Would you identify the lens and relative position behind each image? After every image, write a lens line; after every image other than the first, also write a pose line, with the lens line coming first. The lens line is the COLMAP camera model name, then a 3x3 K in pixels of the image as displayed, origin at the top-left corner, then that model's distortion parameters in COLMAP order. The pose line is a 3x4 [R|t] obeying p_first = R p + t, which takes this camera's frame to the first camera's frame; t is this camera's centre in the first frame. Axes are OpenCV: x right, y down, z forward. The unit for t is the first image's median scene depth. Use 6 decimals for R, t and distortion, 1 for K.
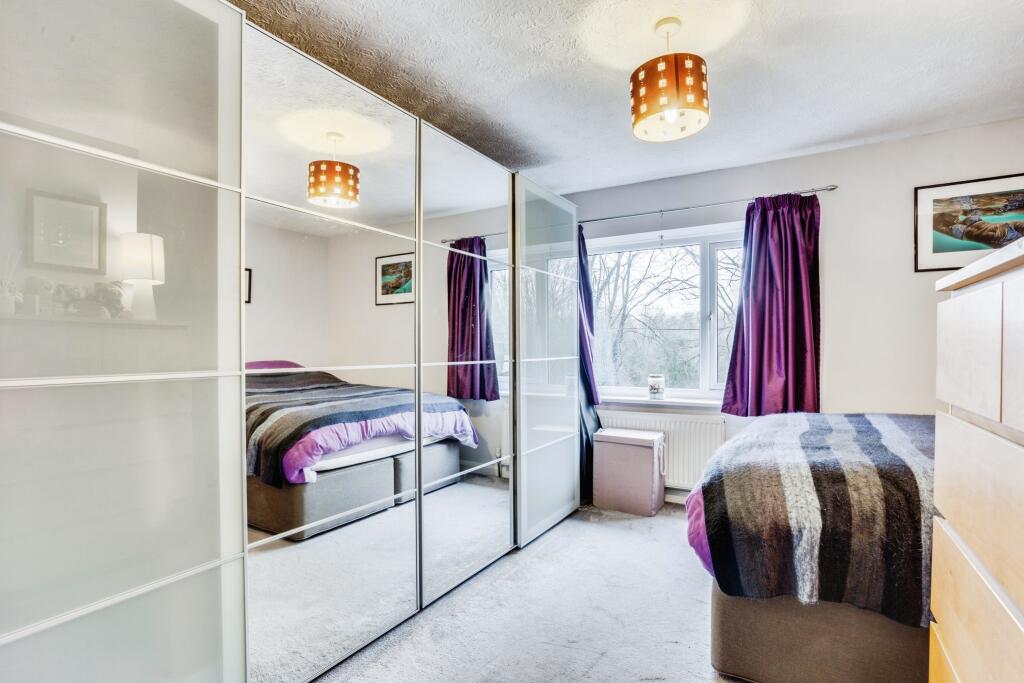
lens RADIAL K [[499.9, 0, 509.6], [0, 499.9, 346.2], [0, 0, 1]] dist [-0.005140, 0.002014]
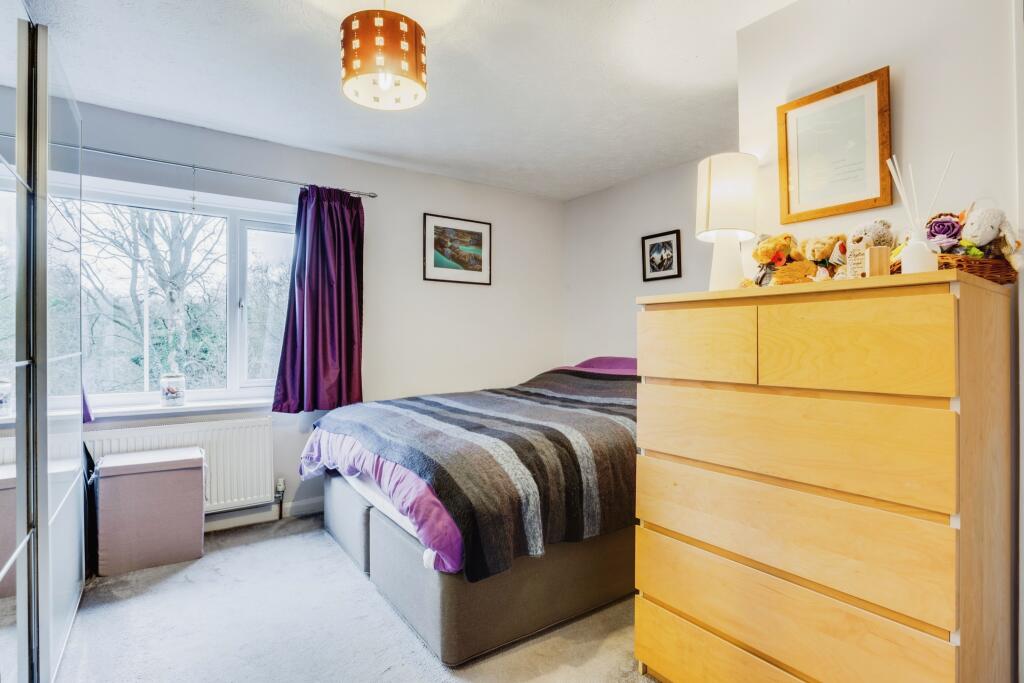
lens RADIAL K [[499.9, 0, 507.0], [0, 499.9, 340.6], [0, 0, 1]] dist [-0.005140, 0.002014]
pose [[0.437457, 0.003609, 0.899232, -0.215266], [-0.004907, 0.999987, -0.001627, 0.004385], [-0.899226, -0.003701, 0.437468, 0.245339]]
